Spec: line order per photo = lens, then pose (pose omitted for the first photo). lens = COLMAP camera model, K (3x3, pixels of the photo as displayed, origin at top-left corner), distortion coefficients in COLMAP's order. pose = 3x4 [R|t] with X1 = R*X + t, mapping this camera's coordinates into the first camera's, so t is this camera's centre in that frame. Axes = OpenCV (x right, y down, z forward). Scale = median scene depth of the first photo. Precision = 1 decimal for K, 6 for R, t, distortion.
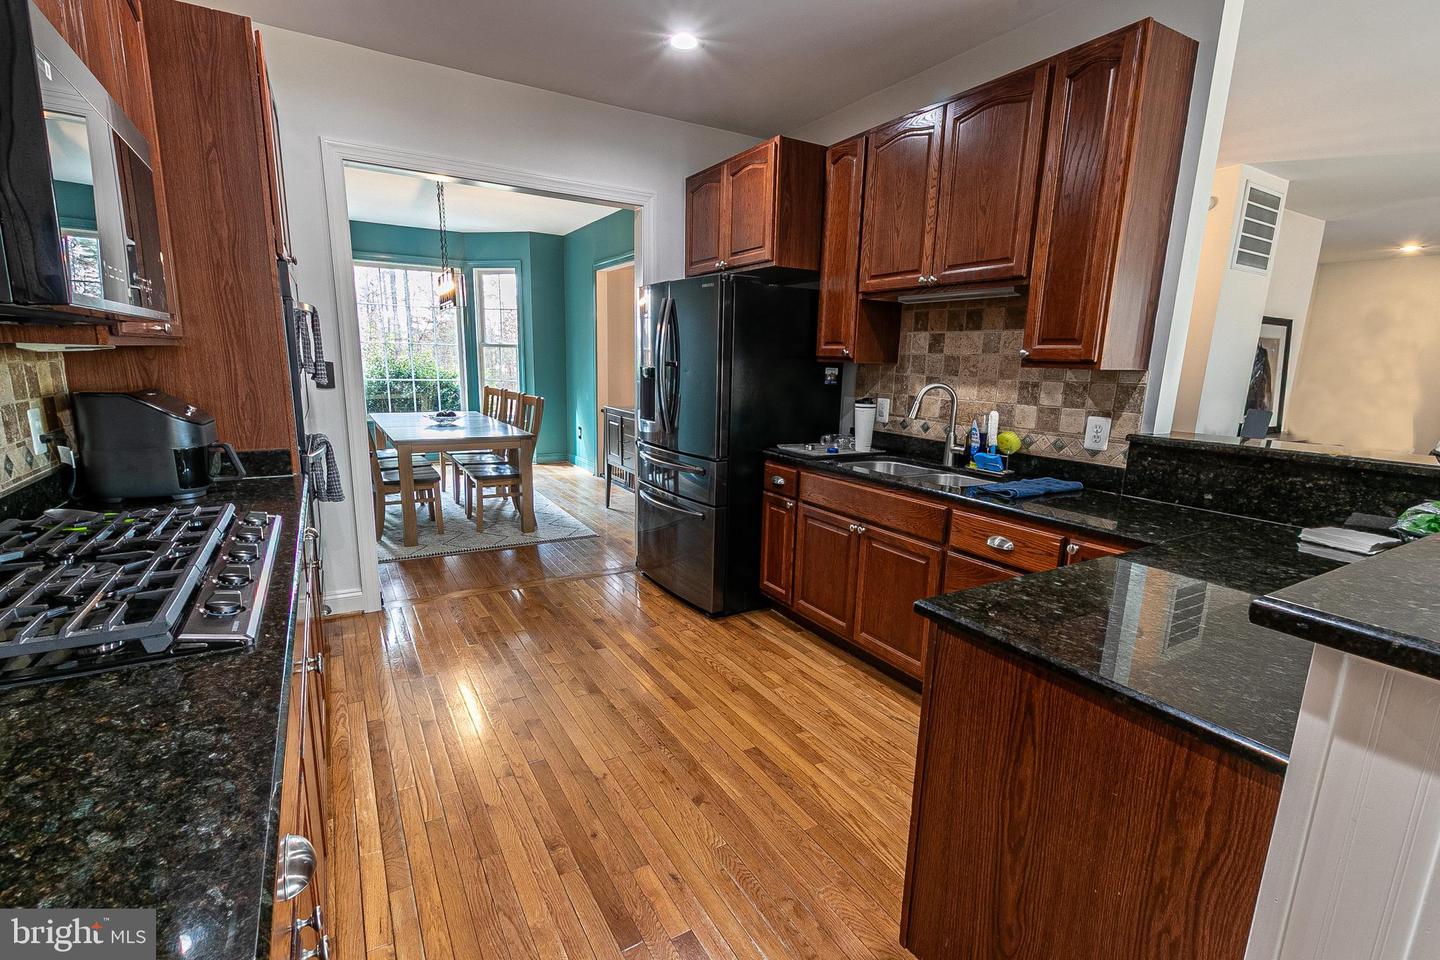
lens RADIAL K [[652.0, 0, 716.8], [0, 652.0, 482.5], [0, 0, 1]] dist [0.003839, 0.000896]
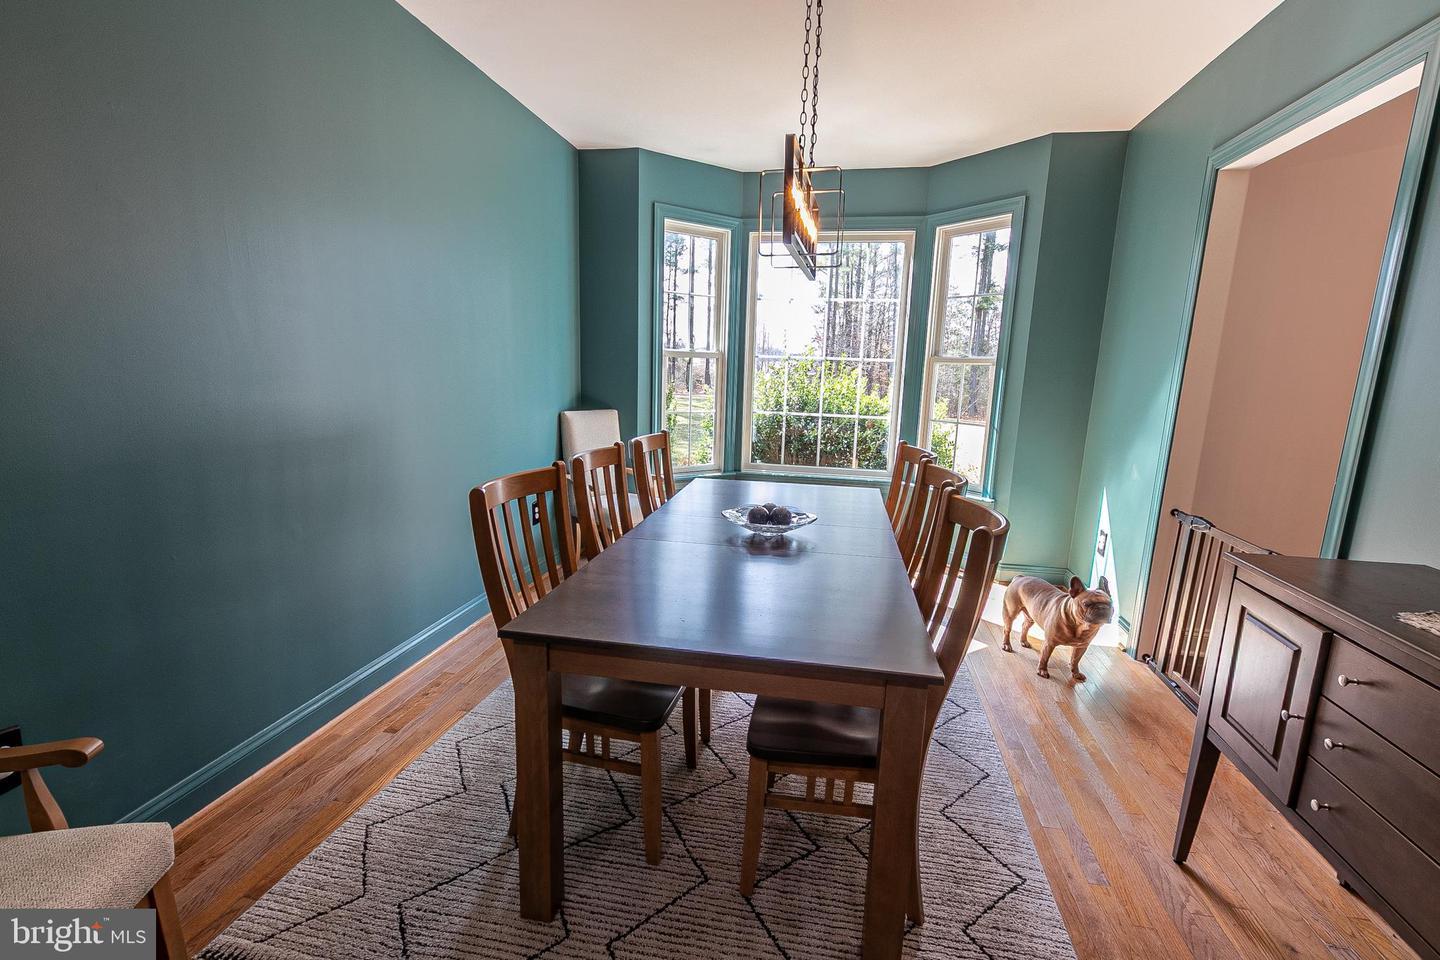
lens RADIAL K [[652.0, 0, 720.7], [0, 652.0, 484.1], [0, 0, 1]] dist [0.003839, 0.000896]
pose [[0.744775, 0.116782, -0.657018, -0.111344], [-0.134123, 0.990673, 0.024050, -0.092527], [0.653698, 0.070209, 0.753491, 0.460927]]
